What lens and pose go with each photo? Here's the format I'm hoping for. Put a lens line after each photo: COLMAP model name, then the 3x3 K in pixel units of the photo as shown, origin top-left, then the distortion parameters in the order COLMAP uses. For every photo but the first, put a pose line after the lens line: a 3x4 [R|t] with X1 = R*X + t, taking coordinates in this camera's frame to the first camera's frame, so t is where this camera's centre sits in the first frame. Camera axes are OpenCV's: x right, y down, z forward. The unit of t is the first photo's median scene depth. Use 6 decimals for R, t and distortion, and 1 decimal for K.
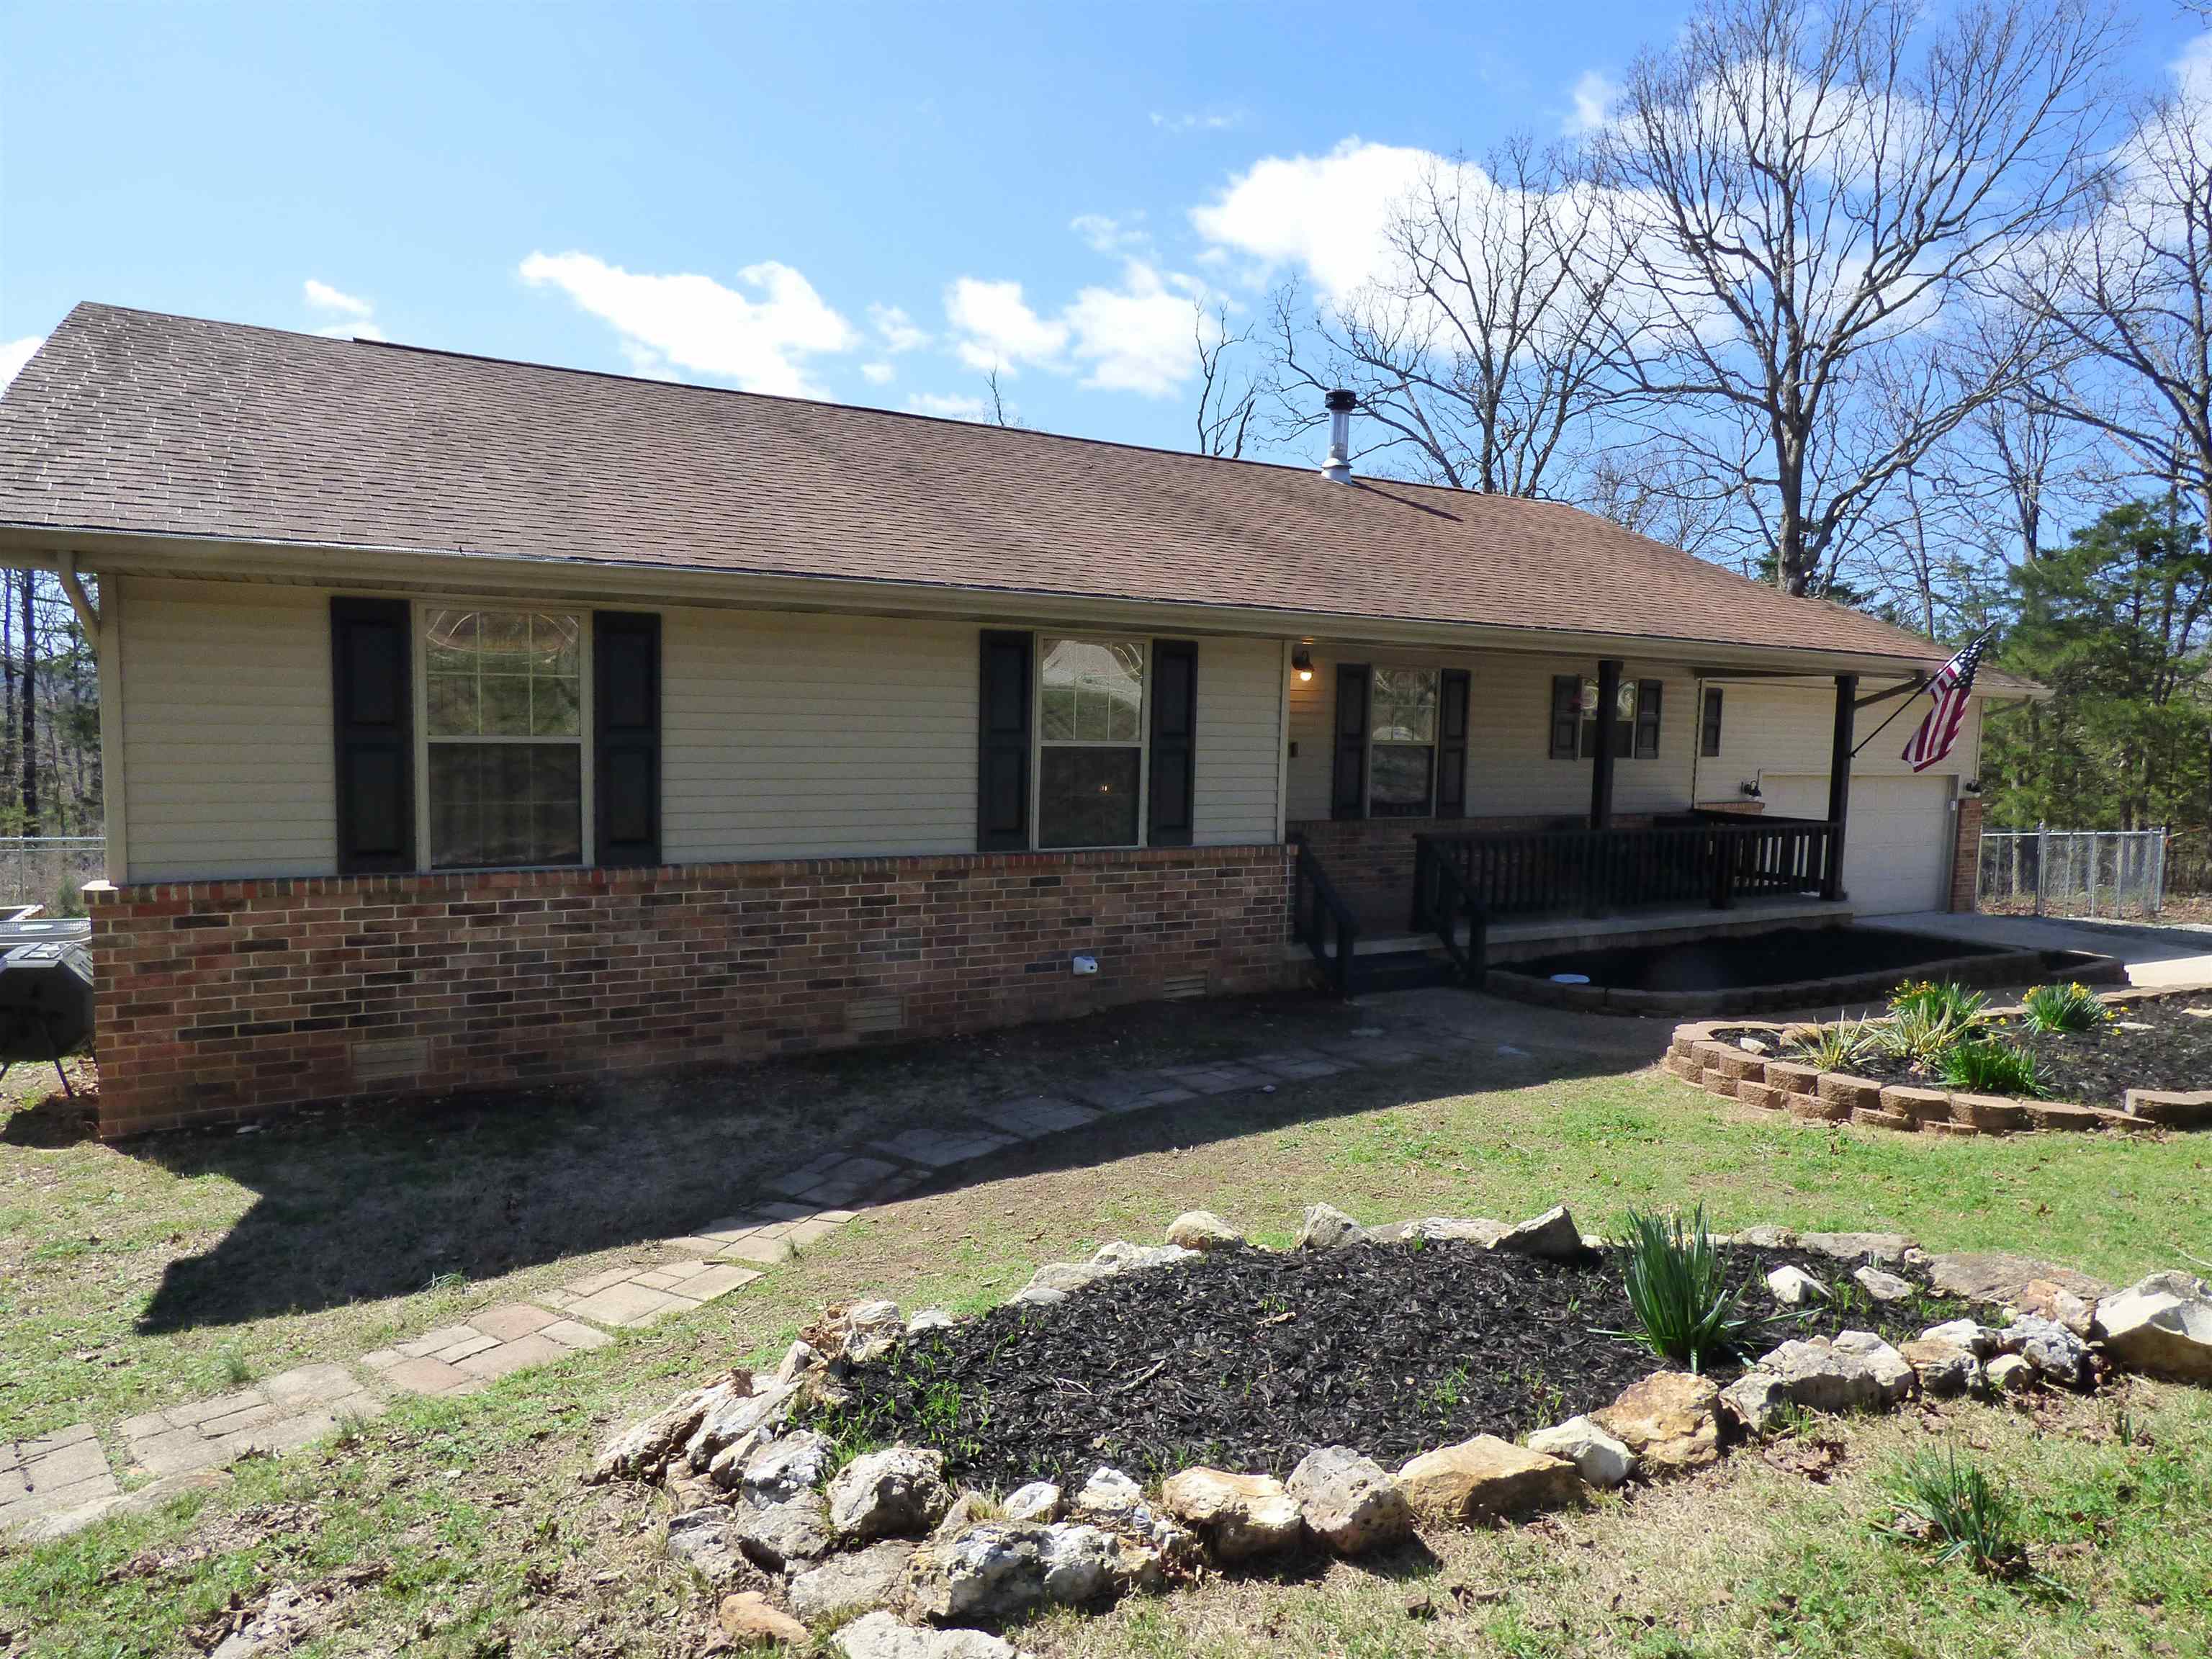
lens RADIAL K [[1348.5, 0, 1112.7], [0, 1348.5, 831.2], [0, 0, 1]] dist [-0.003611, -0.002962]
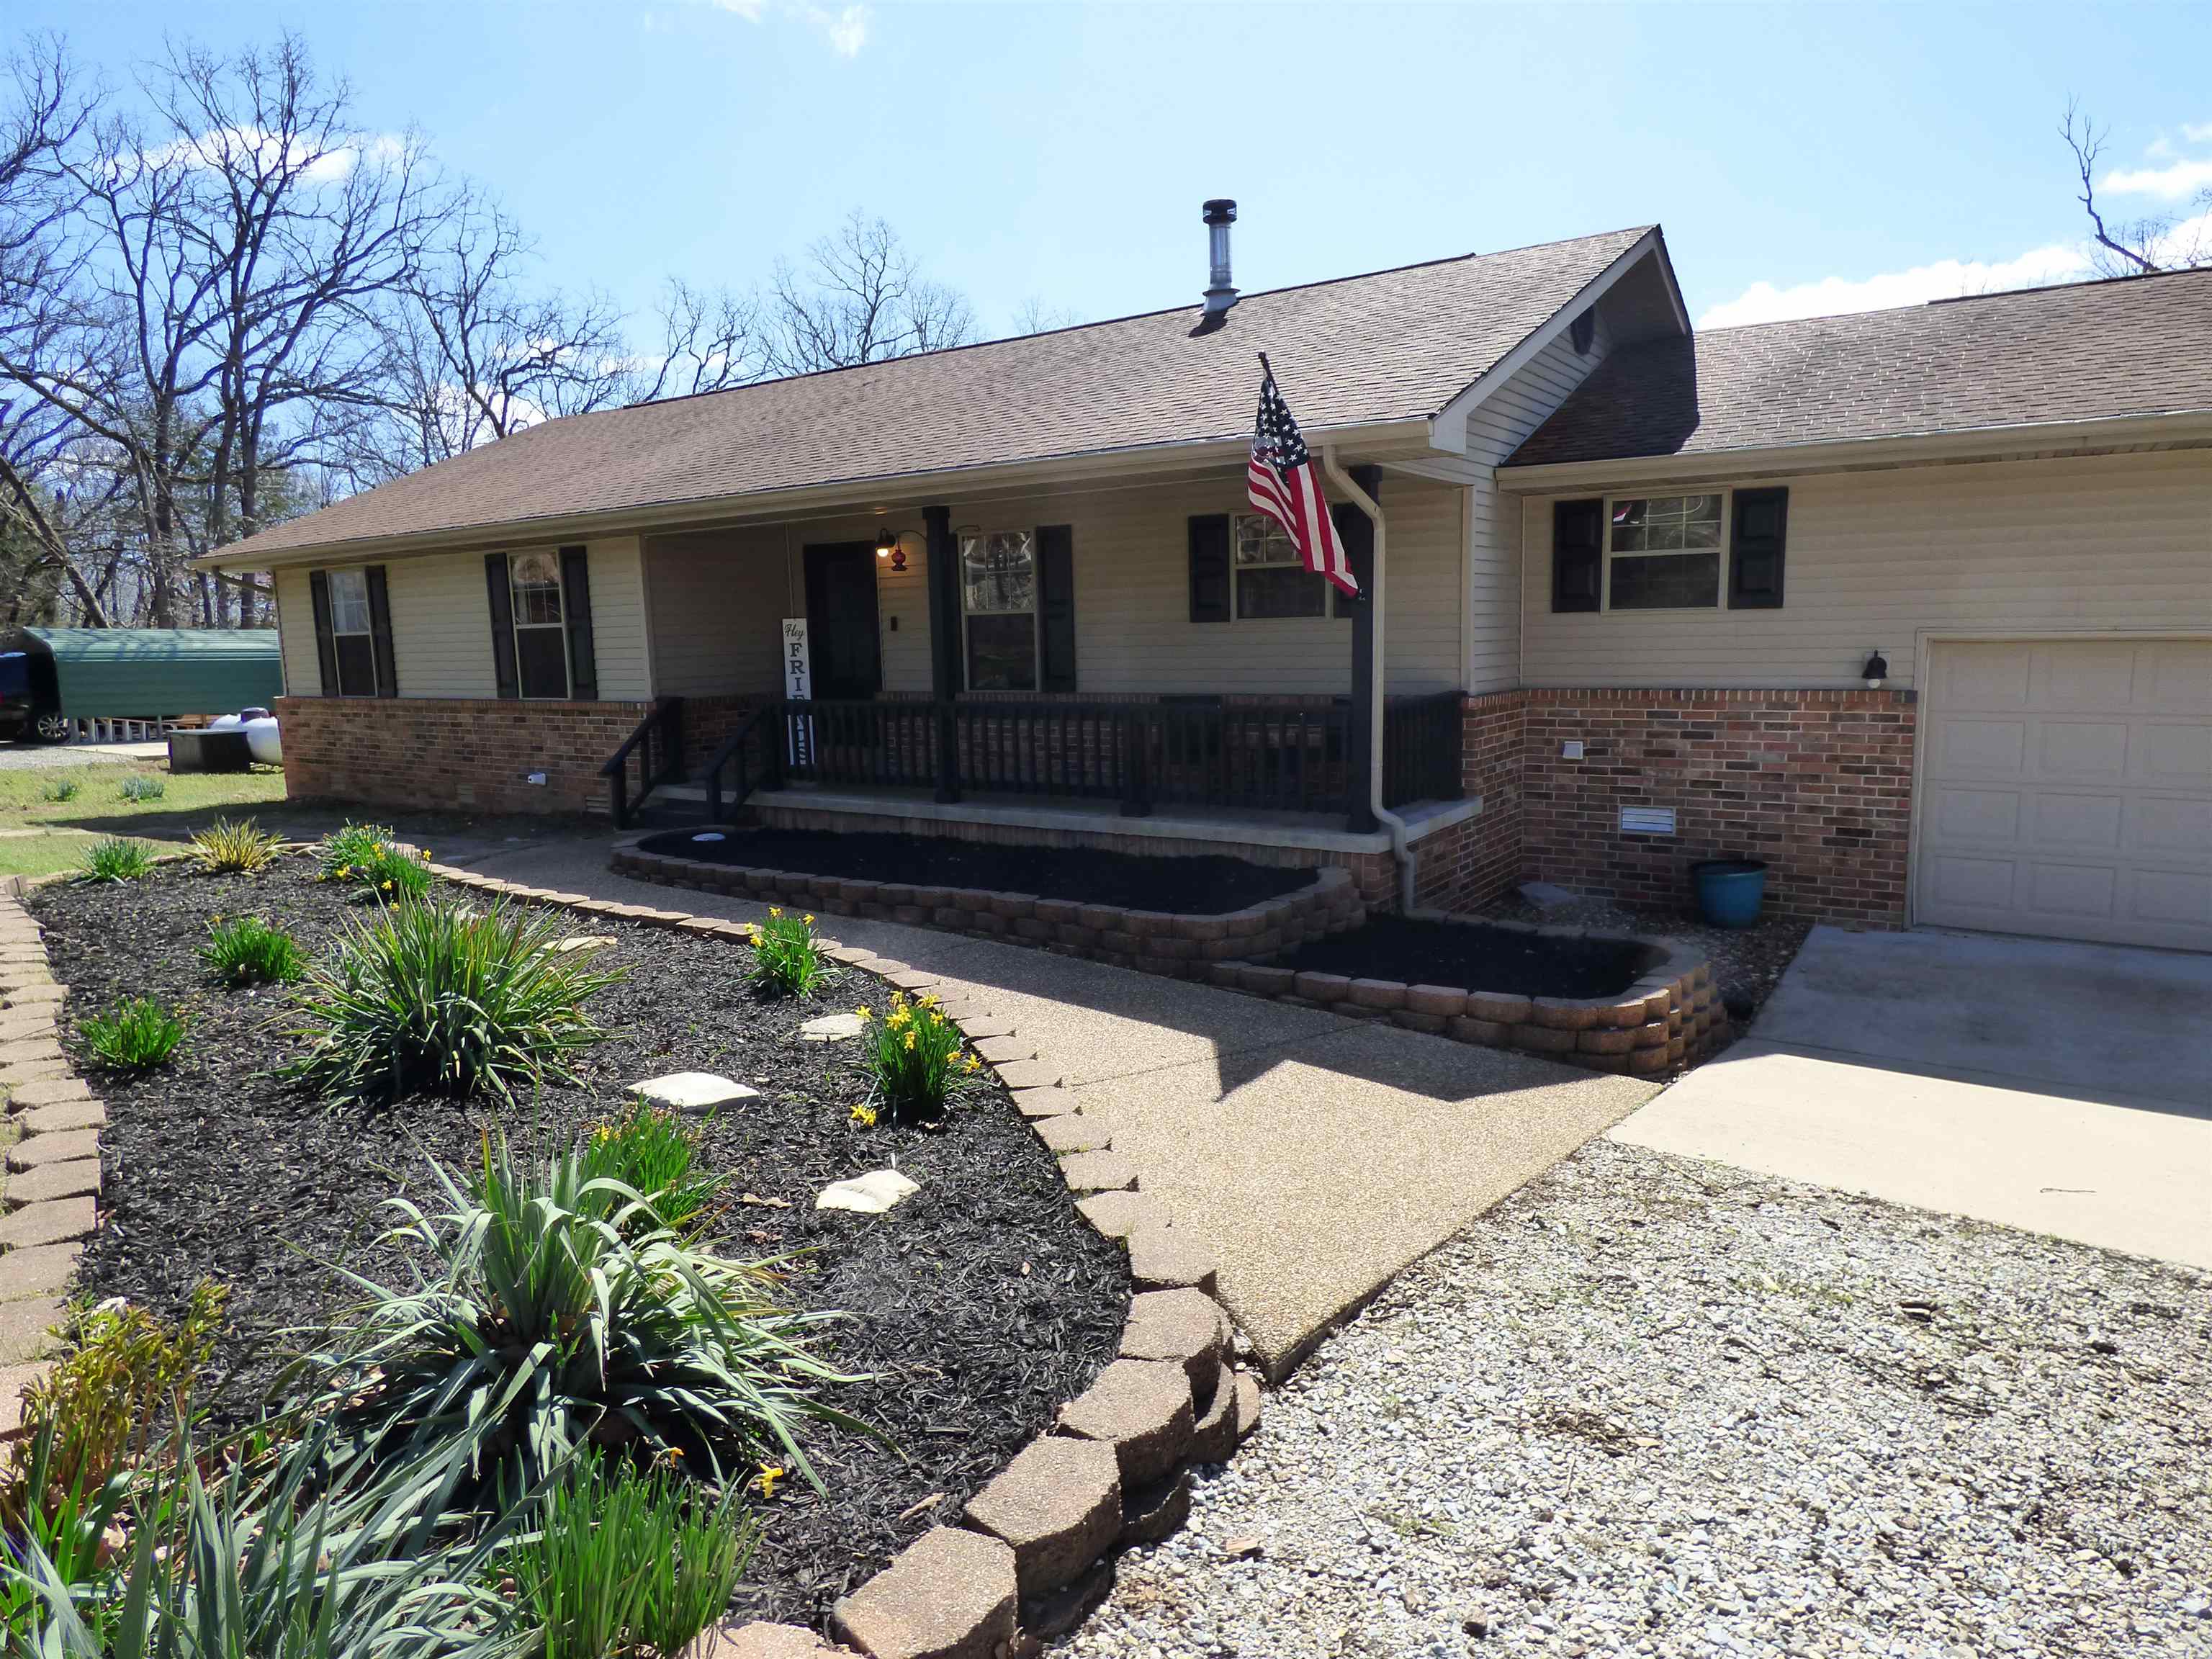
lens RADIAL K [[1305.5, 0, 1137.9], [0, 1305.5, 820.1], [0, 0, 1]] dist [-0.002638, -0.001846]
pose [[0.440403, 0.102334, -0.891949, 1.521527], [-0.032245, 0.994645, 0.098195, -0.016716], [0.897221, -0.014484, 0.441345, 0.912892]]
